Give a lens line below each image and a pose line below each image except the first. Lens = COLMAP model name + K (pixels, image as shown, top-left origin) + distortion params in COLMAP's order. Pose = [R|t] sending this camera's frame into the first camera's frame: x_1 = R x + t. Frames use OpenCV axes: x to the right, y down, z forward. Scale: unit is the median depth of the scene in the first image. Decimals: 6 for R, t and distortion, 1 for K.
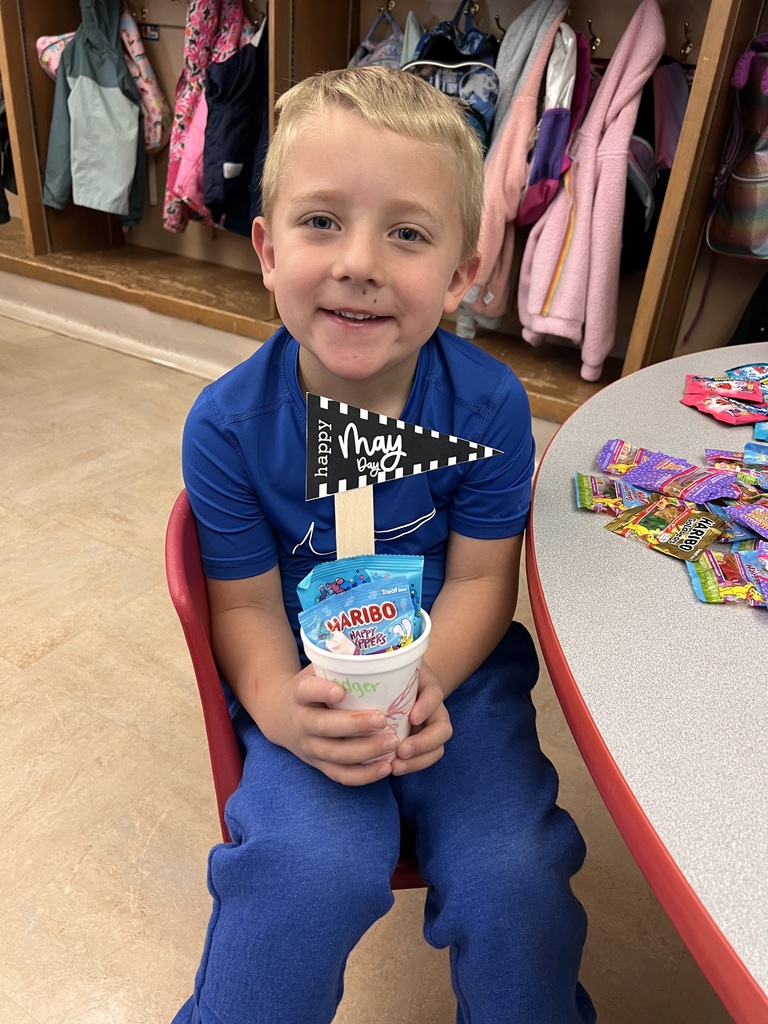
lens RADIAL K [[771.0, 0, 385.9], [0, 771.0, 515.8], [0, 0, 1]] dist [0.033345, -0.036528]
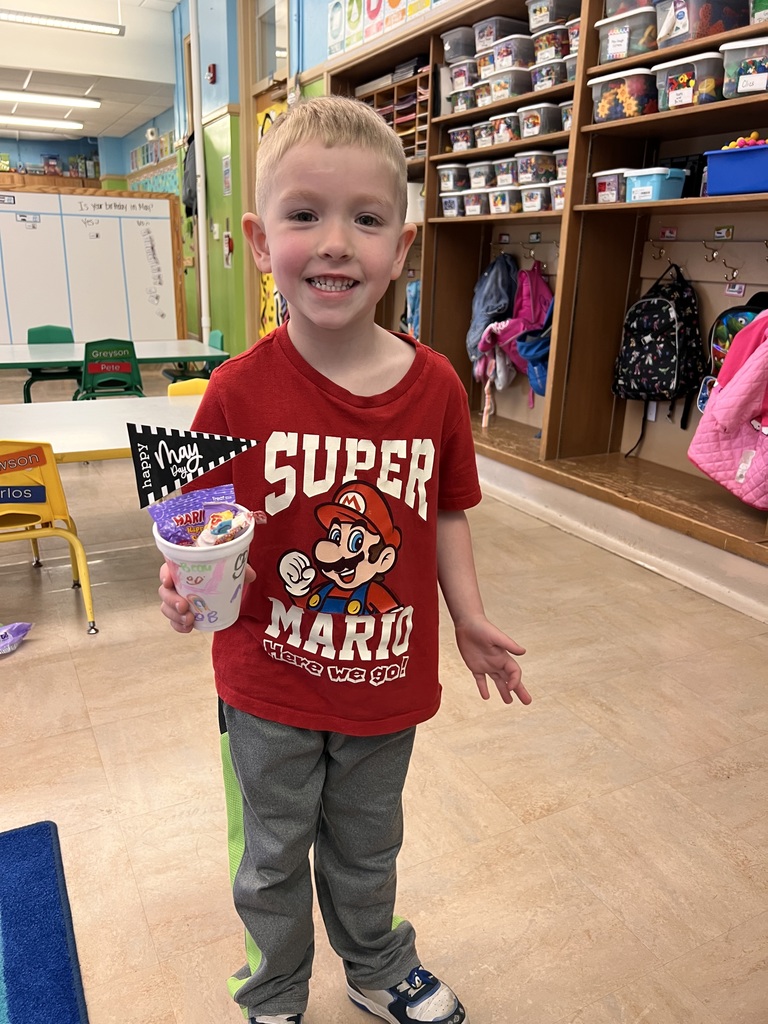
lens RADIAL K [[771.0, 0, 377.7], [0, 771.0, 512.5], [0, 0, 1]] dist [0.033345, -0.036528]
pose [[0.847830, 0.113022, -0.518083, -0.061783], [-0.228000, 0.959796, -0.163733, -0.007093], [0.478749, 0.256941, 0.839512, -0.127437]]
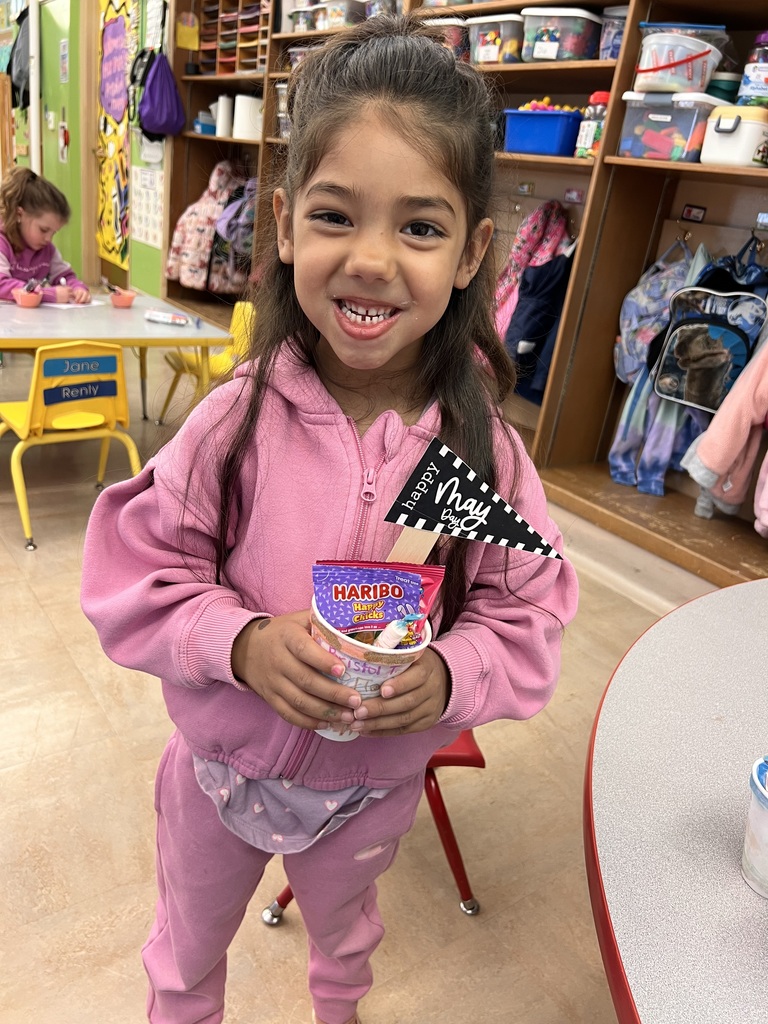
lens RADIAL K [[771.0, 0, 388.6], [0, 771.0, 515.5], [0, 0, 1]] dist [0.033345, -0.036528]
pose [[0.921551, 0.196556, -0.334826, 0.069595], [-0.249852, 0.960321, -0.123928, 0.014197], [0.297182, 0.197863, 0.934095, -0.164925]]
